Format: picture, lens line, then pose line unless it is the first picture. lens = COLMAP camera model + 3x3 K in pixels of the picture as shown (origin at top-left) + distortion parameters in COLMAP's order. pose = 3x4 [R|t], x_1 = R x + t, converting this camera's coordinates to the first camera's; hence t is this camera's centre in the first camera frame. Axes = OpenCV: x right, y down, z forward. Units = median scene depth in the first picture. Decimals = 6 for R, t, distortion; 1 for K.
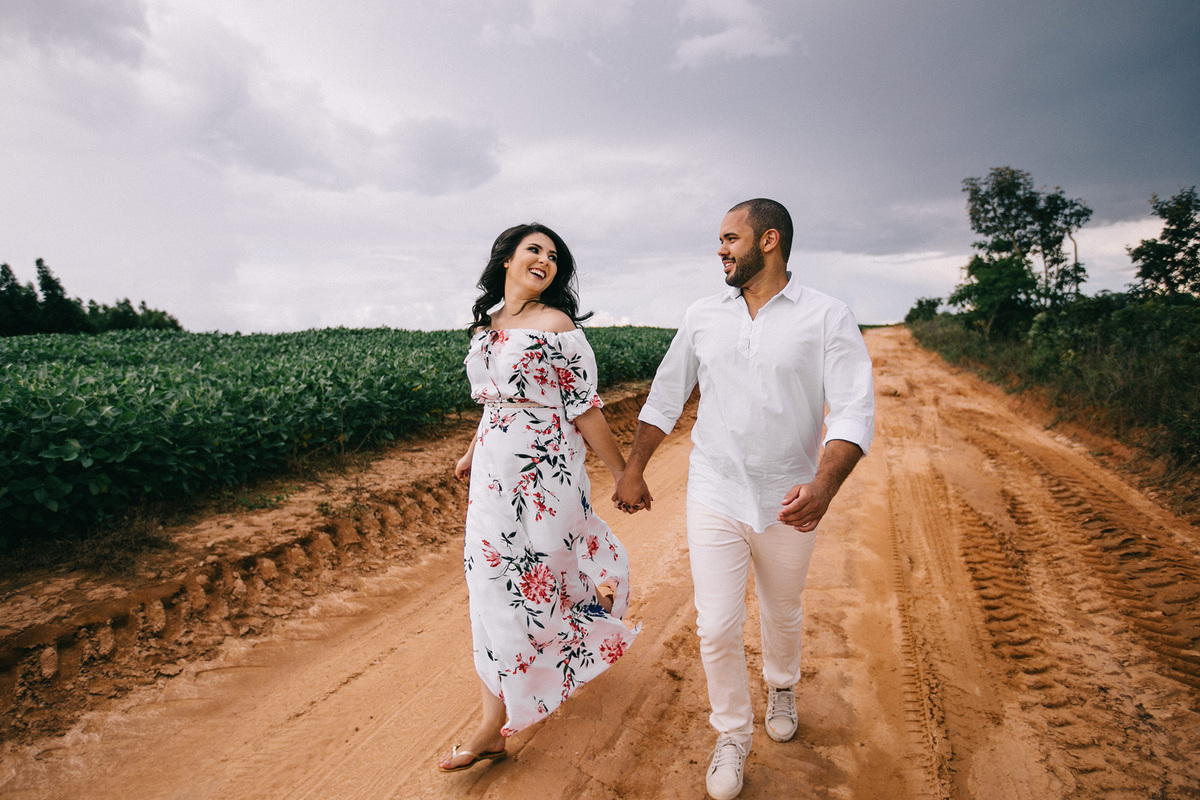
lens RADIAL K [[799.7, 0, 586.9], [0, 799.7, 392.0], [0, 0, 1]] dist [0.010557, 0.006404]
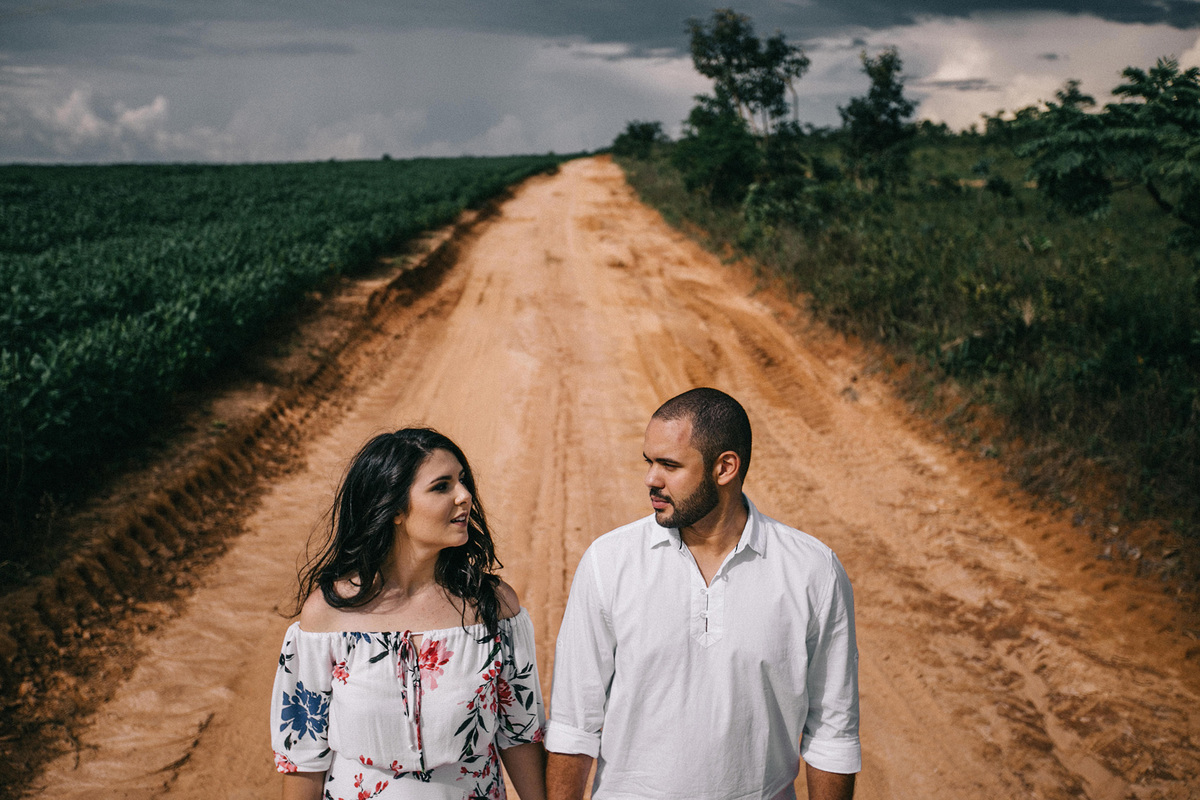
lens RADIAL K [[1214.6, 0, 600.0], [0, 1214.6, 403.1], [0, 0, 1]] dist [0.019510, 0.000000]
pose [[0.932597, -0.052272, 0.357115, -0.183577], [0.008216, 0.992275, 0.123787, -0.014349], [-0.360826, -0.112509, 0.925822, -0.392266]]
